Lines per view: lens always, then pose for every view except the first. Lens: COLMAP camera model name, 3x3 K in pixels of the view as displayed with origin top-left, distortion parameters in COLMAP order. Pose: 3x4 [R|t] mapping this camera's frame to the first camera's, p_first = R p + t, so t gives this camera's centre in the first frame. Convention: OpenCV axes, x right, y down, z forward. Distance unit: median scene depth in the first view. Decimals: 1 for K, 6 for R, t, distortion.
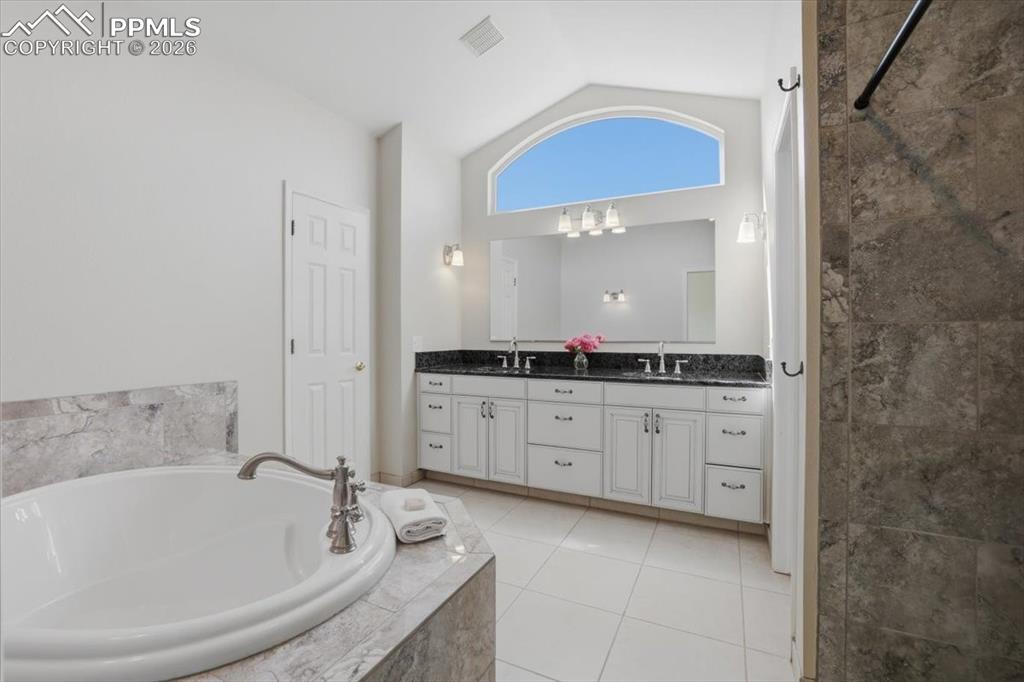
lens RADIAL K [[443.7, 0, 507.8], [0, 443.7, 341.2], [0, 0, 1]] dist [-0.036717, 0.007877]
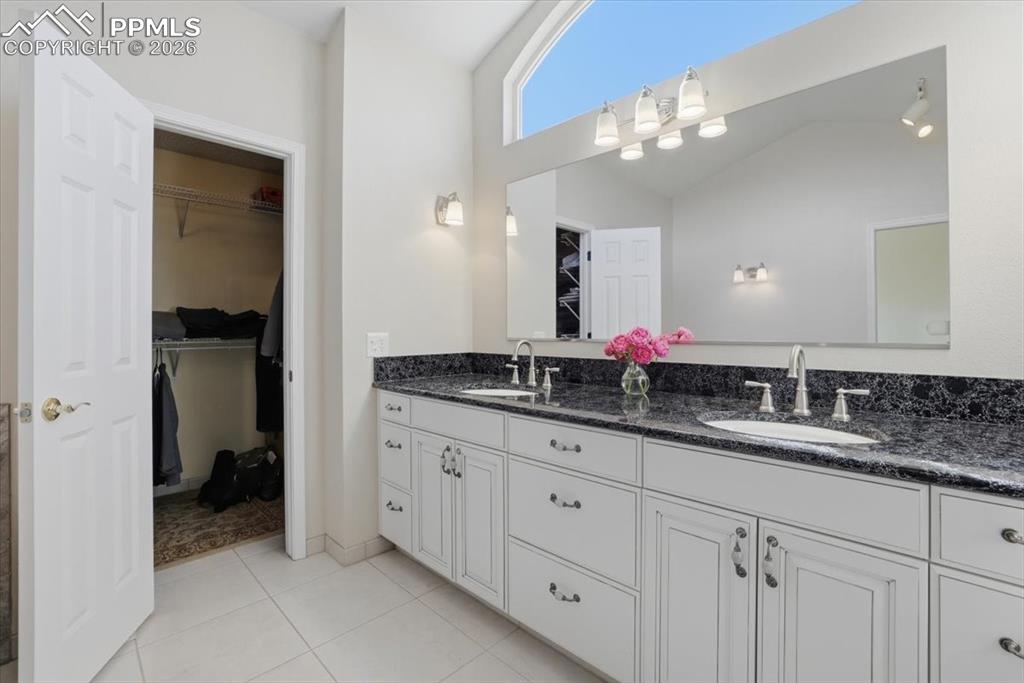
lens RADIAL K [[443.7, 0, 514.2], [0, 443.7, 332.1], [0, 0, 1]] dist [-0.036717, 0.007877]
pose [[0.950304, -0.002660, -0.311312, 0.194895], [-0.000747, 0.999941, -0.010823, -0.005174], [0.311322, 0.010518, 0.950246, 0.453979]]
